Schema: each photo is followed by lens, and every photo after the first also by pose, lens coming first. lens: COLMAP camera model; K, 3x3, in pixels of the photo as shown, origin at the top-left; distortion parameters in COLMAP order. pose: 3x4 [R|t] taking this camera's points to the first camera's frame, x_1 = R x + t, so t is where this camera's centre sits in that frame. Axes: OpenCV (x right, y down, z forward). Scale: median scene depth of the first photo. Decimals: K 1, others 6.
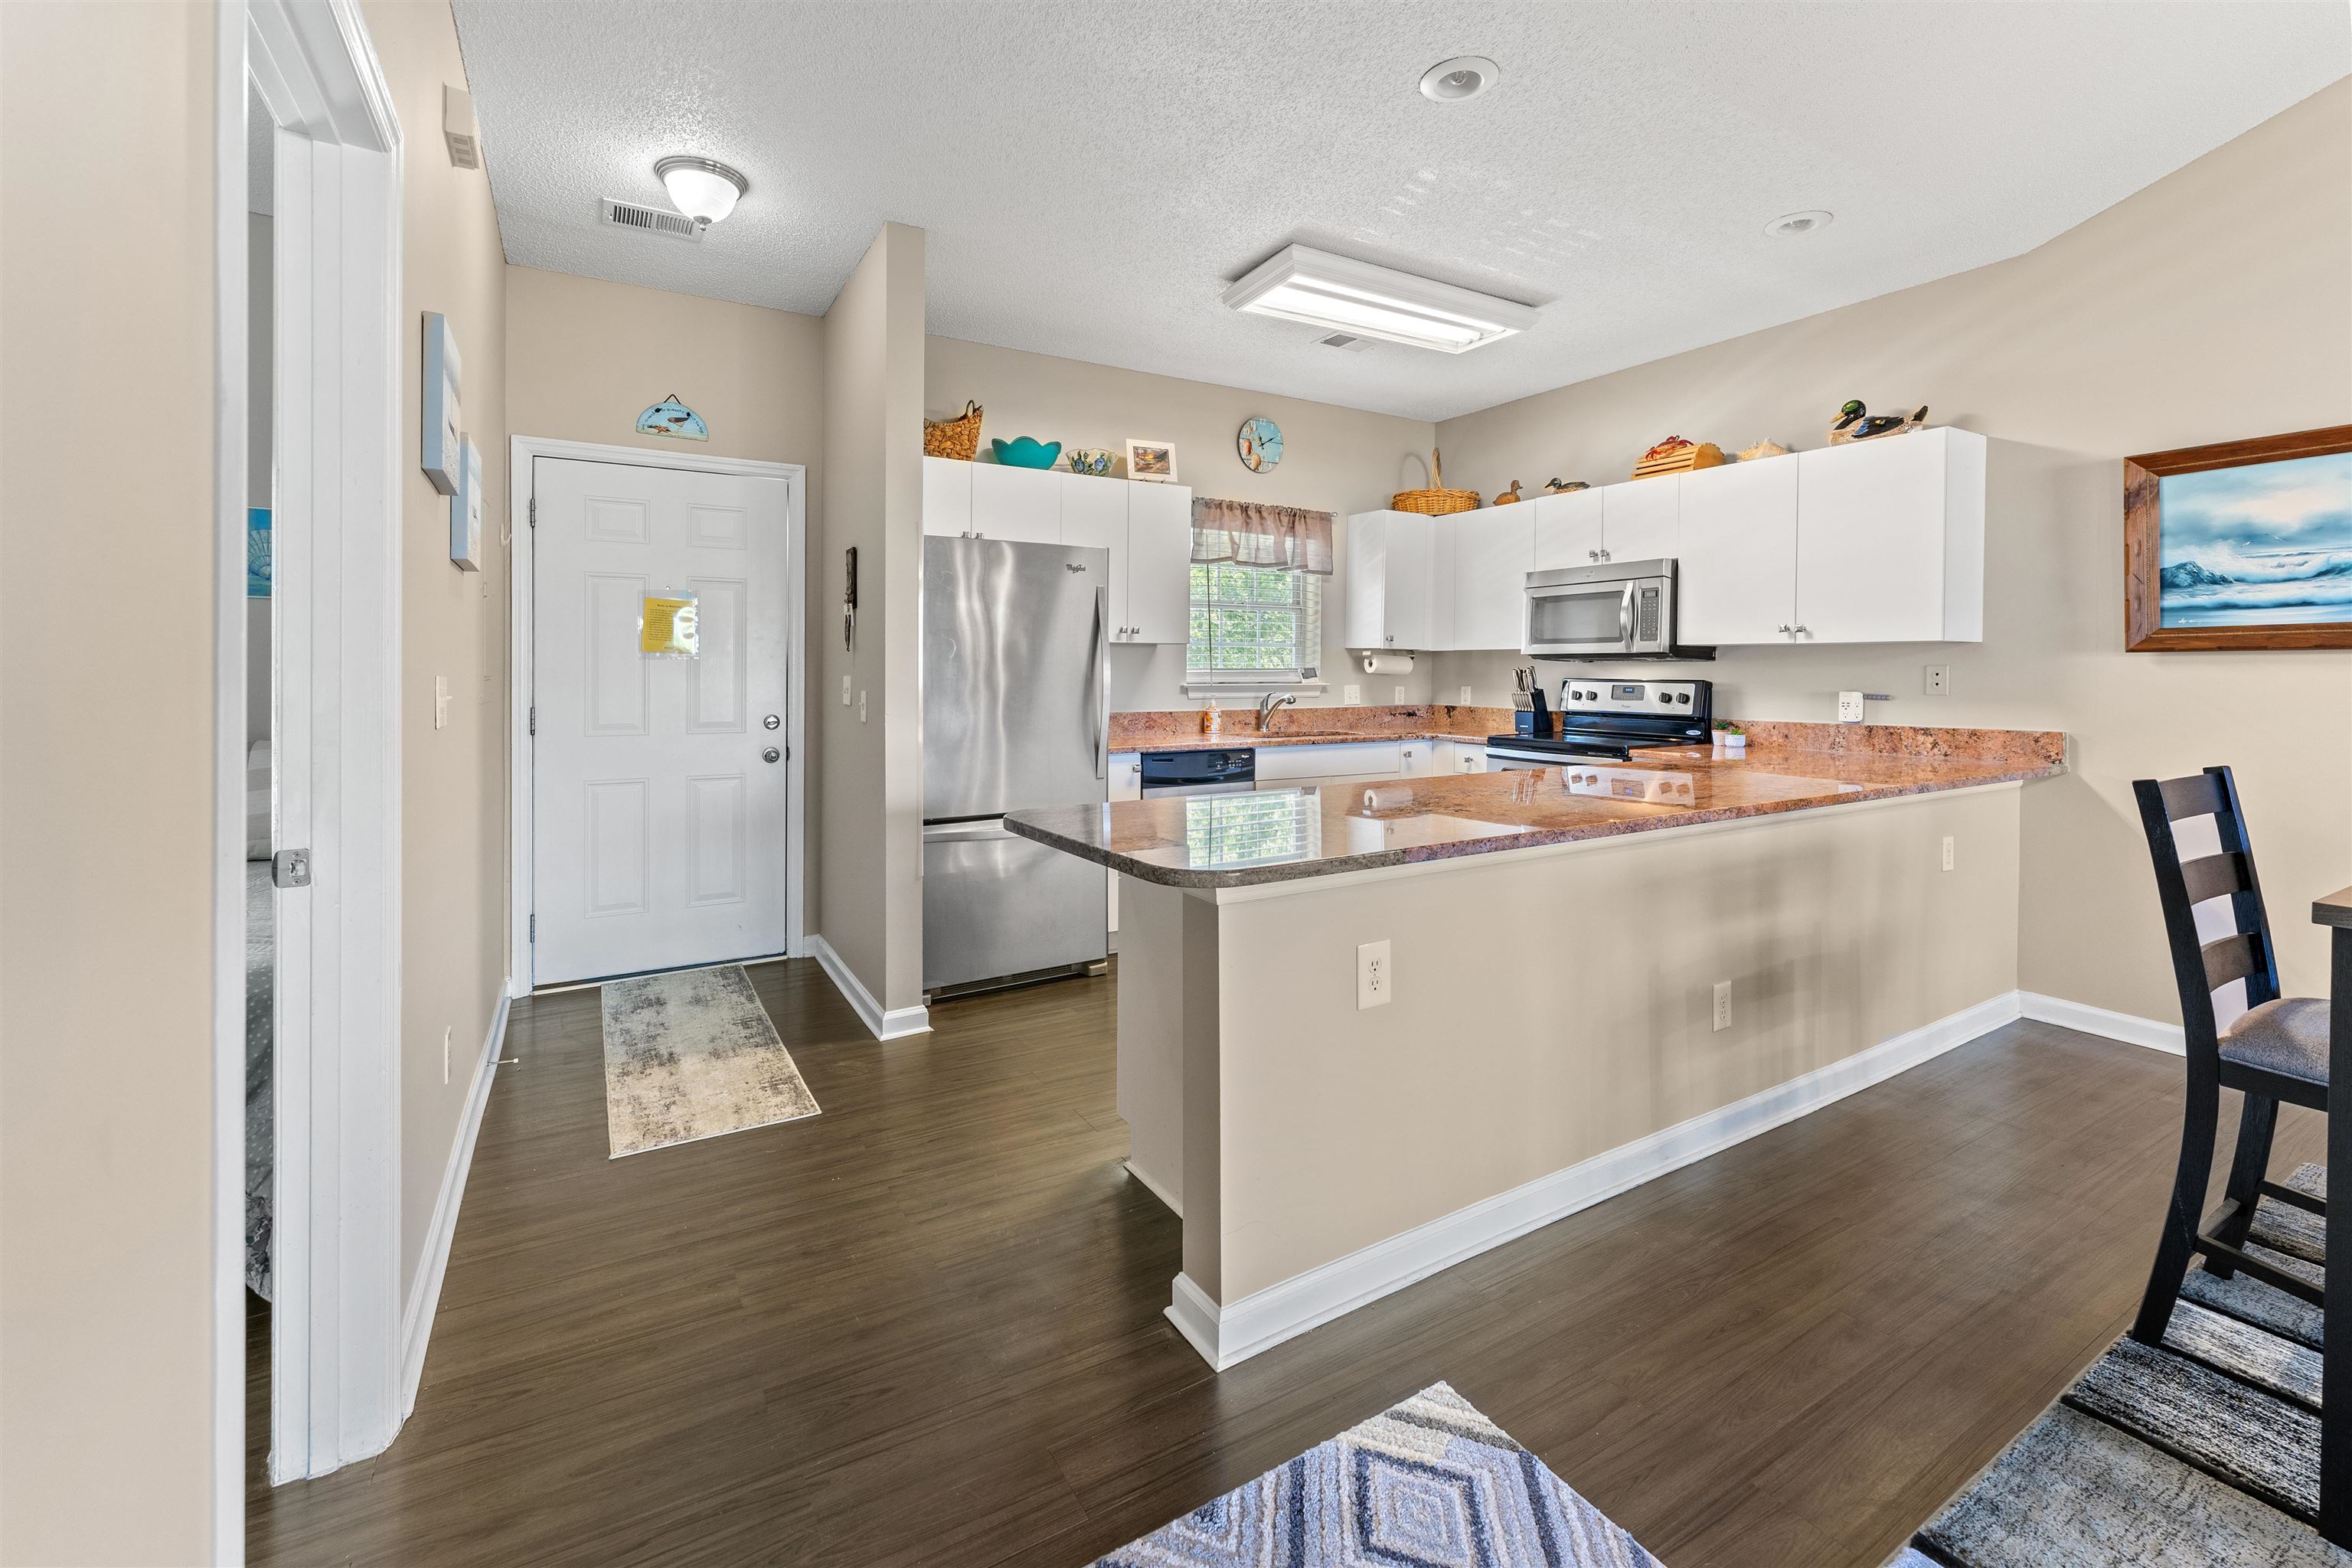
lens RADIAL K [[978.4, 0, 1170.8], [0, 978.4, 702.8], [0, 0, 1]] dist [0.000244, 0.000050]
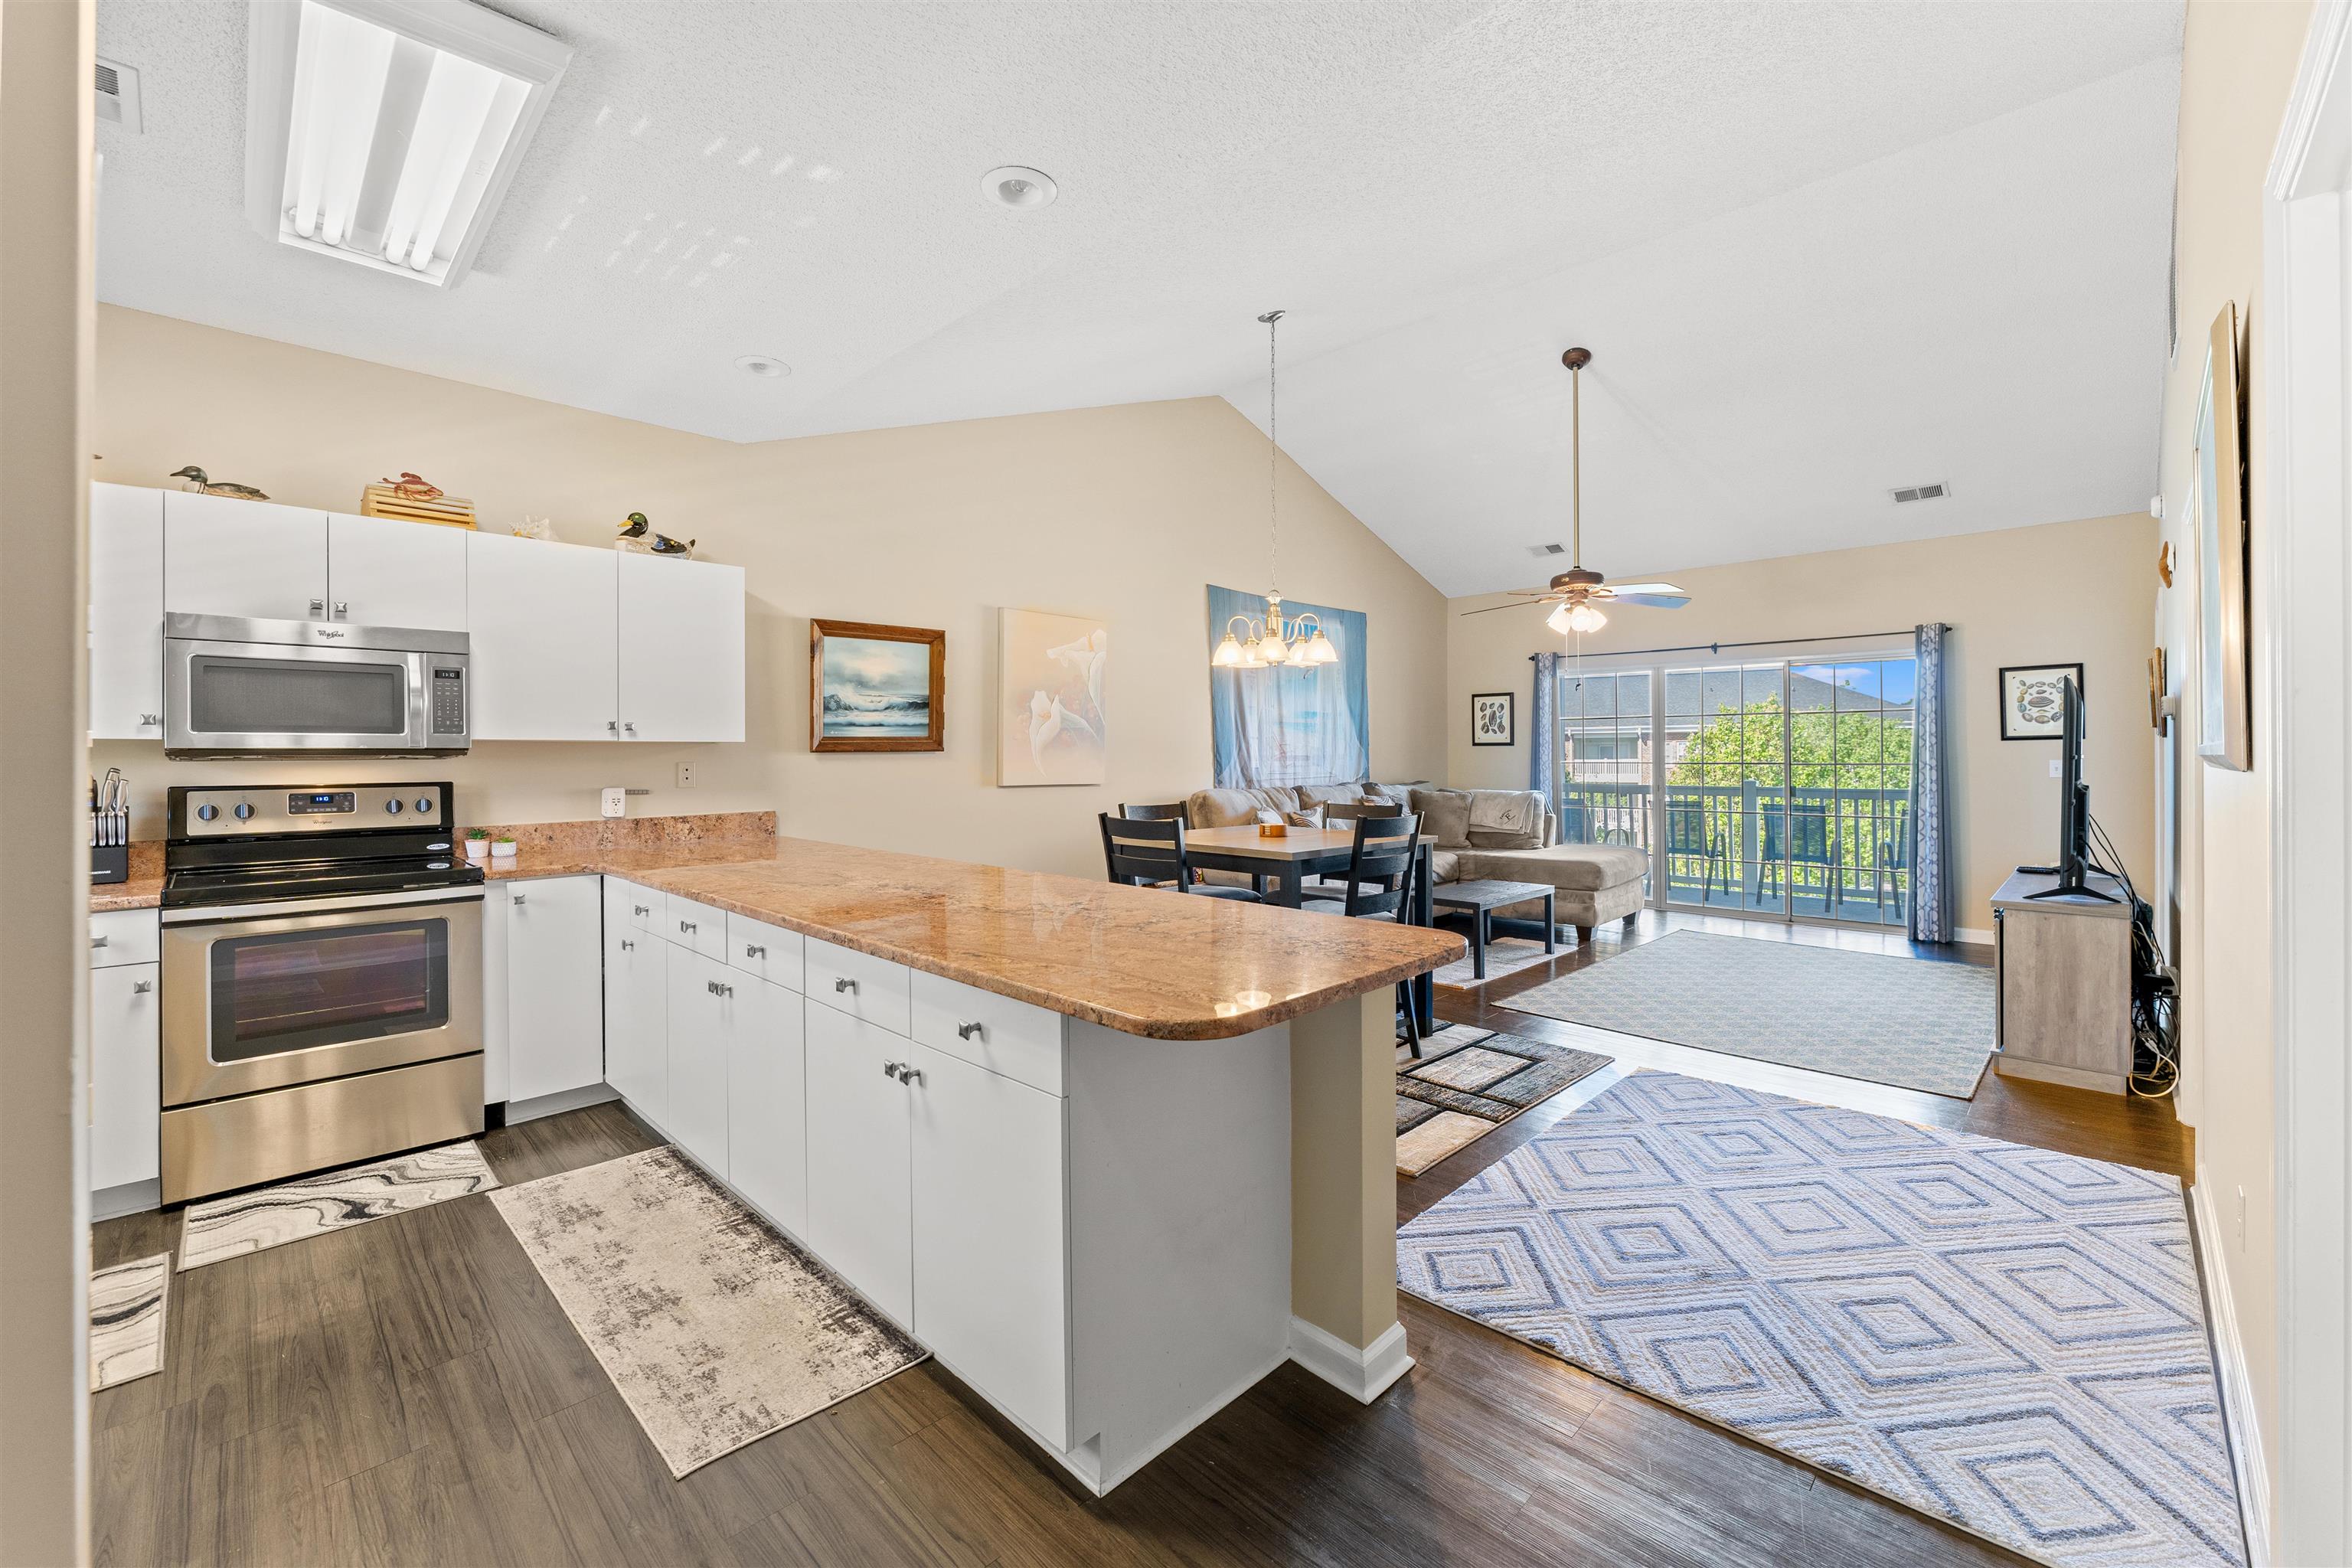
lens RADIAL K [[965.1, 0, 1176.2], [0, 965.1, 754.7], [0, 0, 1]] dist [-0.003643, 0.000169]
pose [[-0.254902, 0.003645, 0.966960, -0.494156], [0.040844, 0.999141, 0.007001, -0.032700], [-0.966104, 0.041279, -0.254832, 0.759524]]
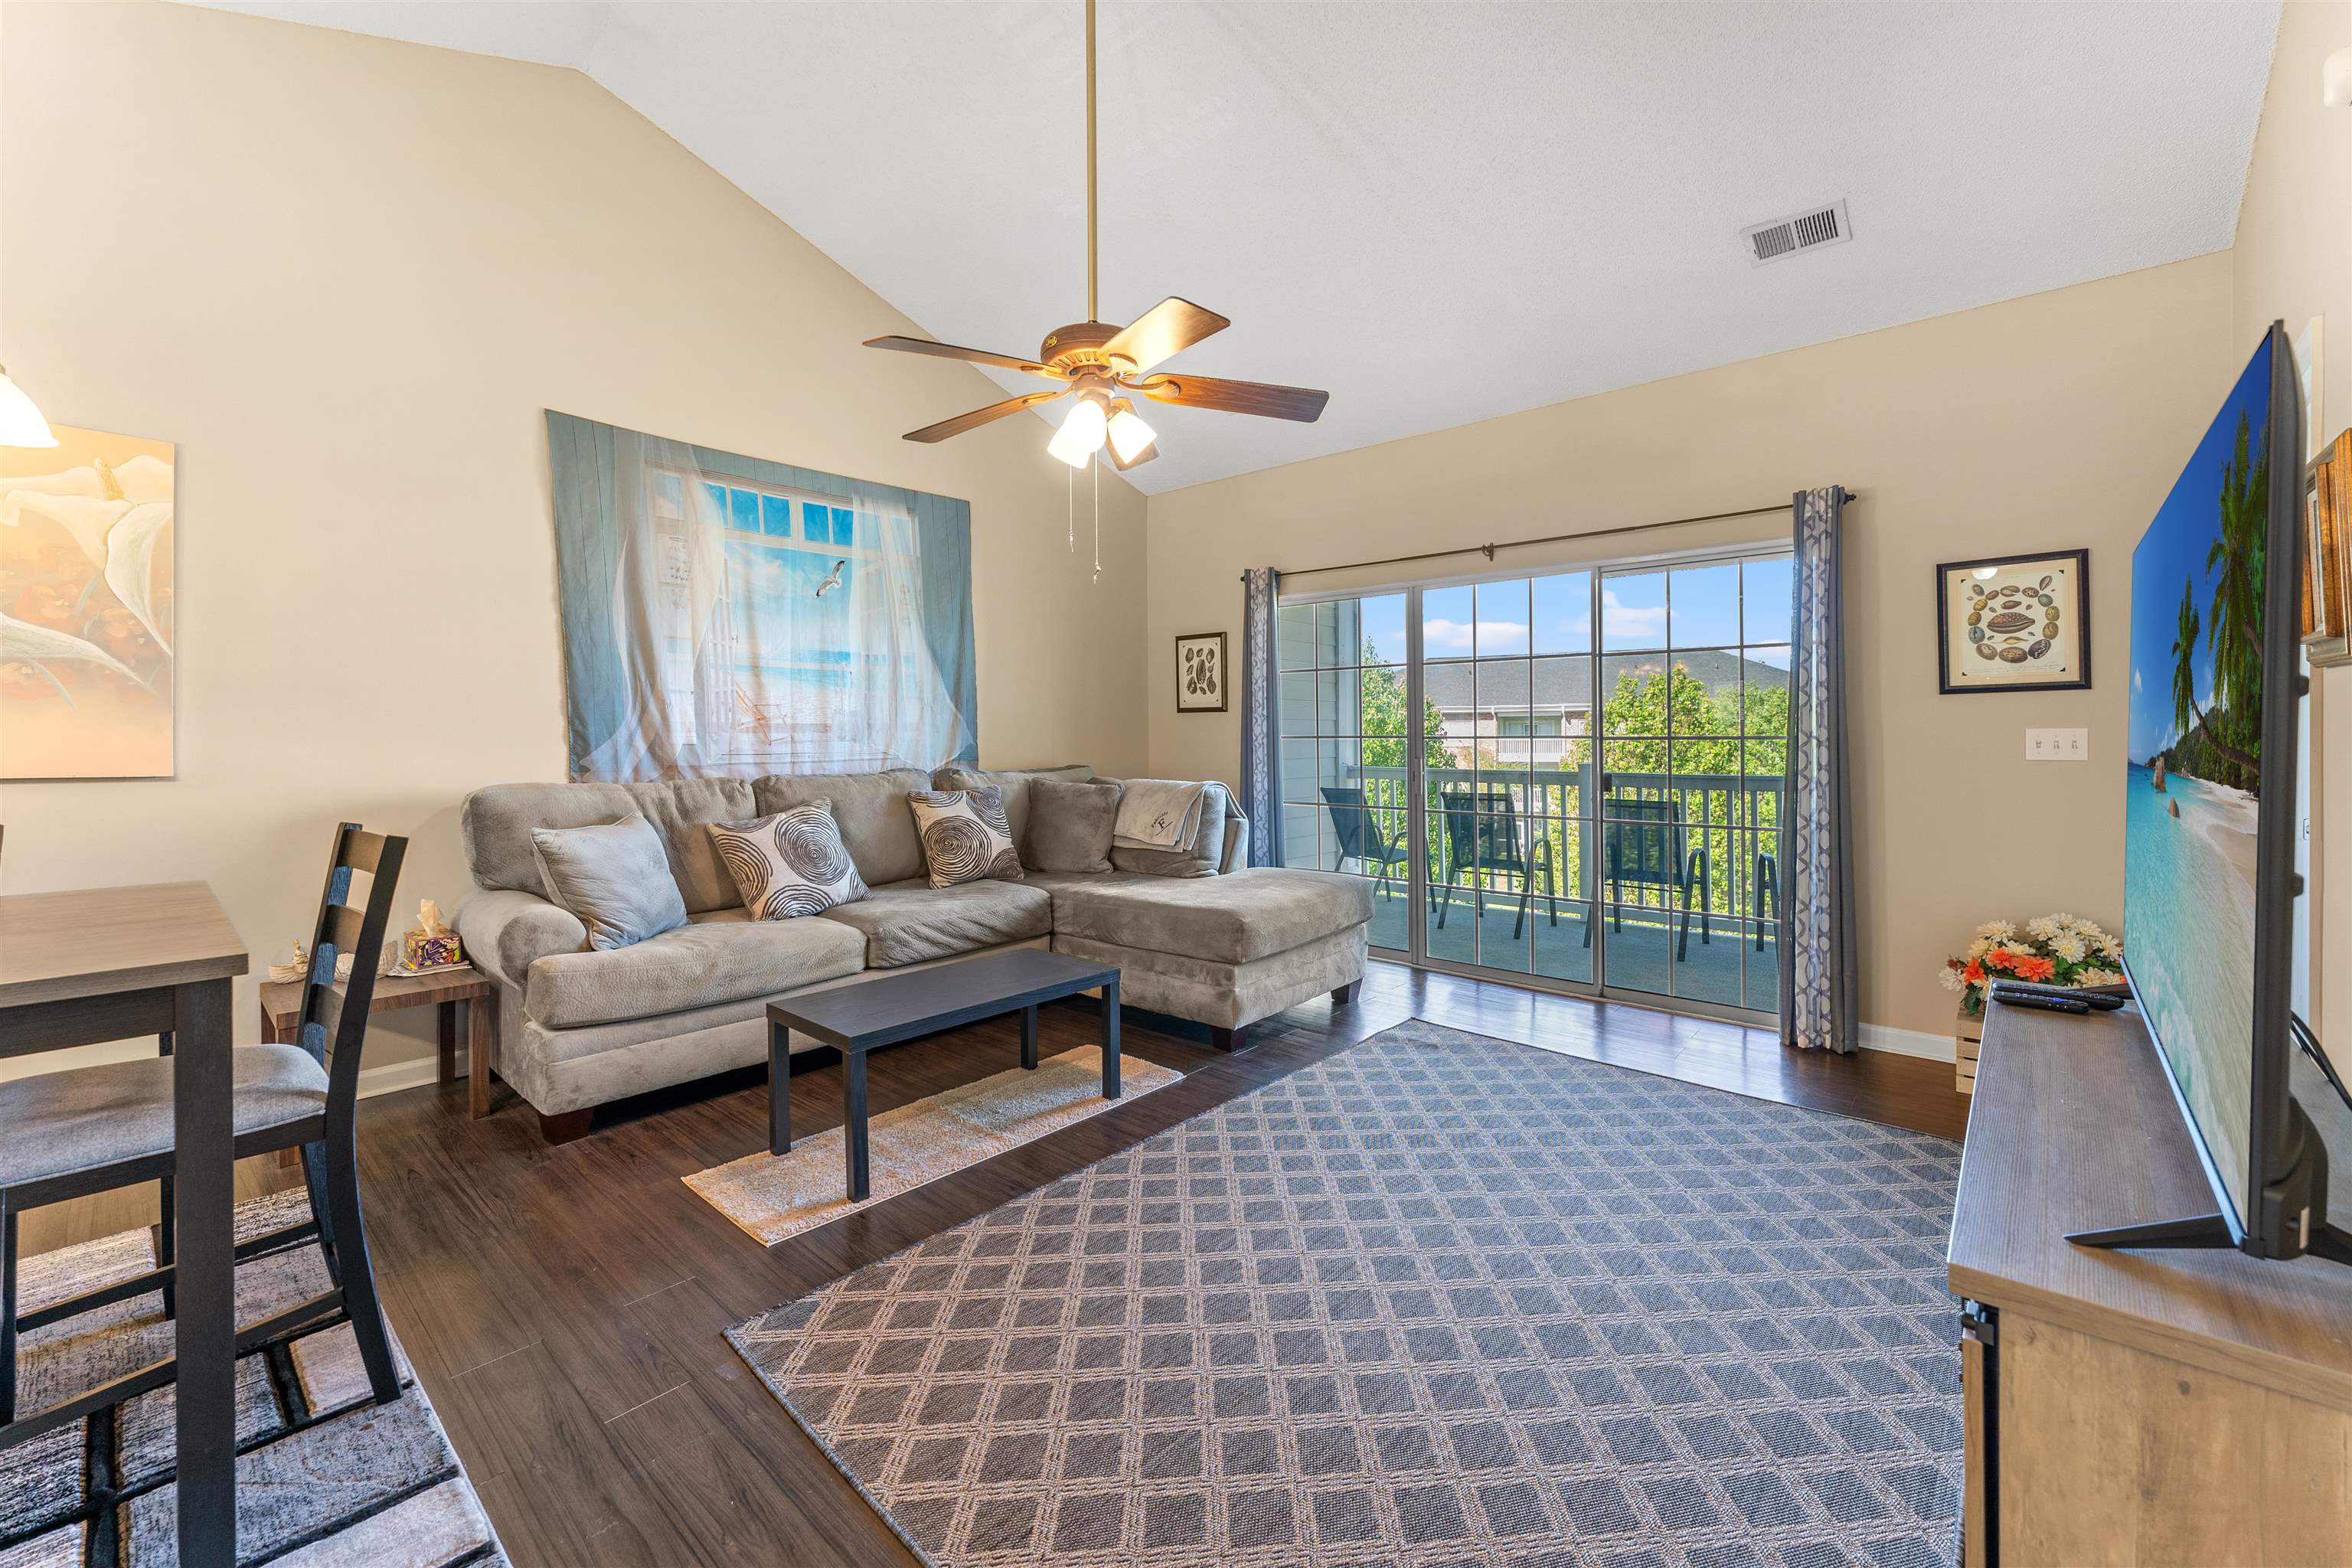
lens RADIAL K [[954.7, 0, 1180.6], [0, 954.7, 738.3], [0, 0, 1]] dist [0.000293, -0.000113]
pose [[-0.302852, 0.000050, 0.953038, 0.125573], [0.040371, 0.999103, 0.012776, 0.016192], [-0.952182, 0.042344, -0.302583, -0.108155]]
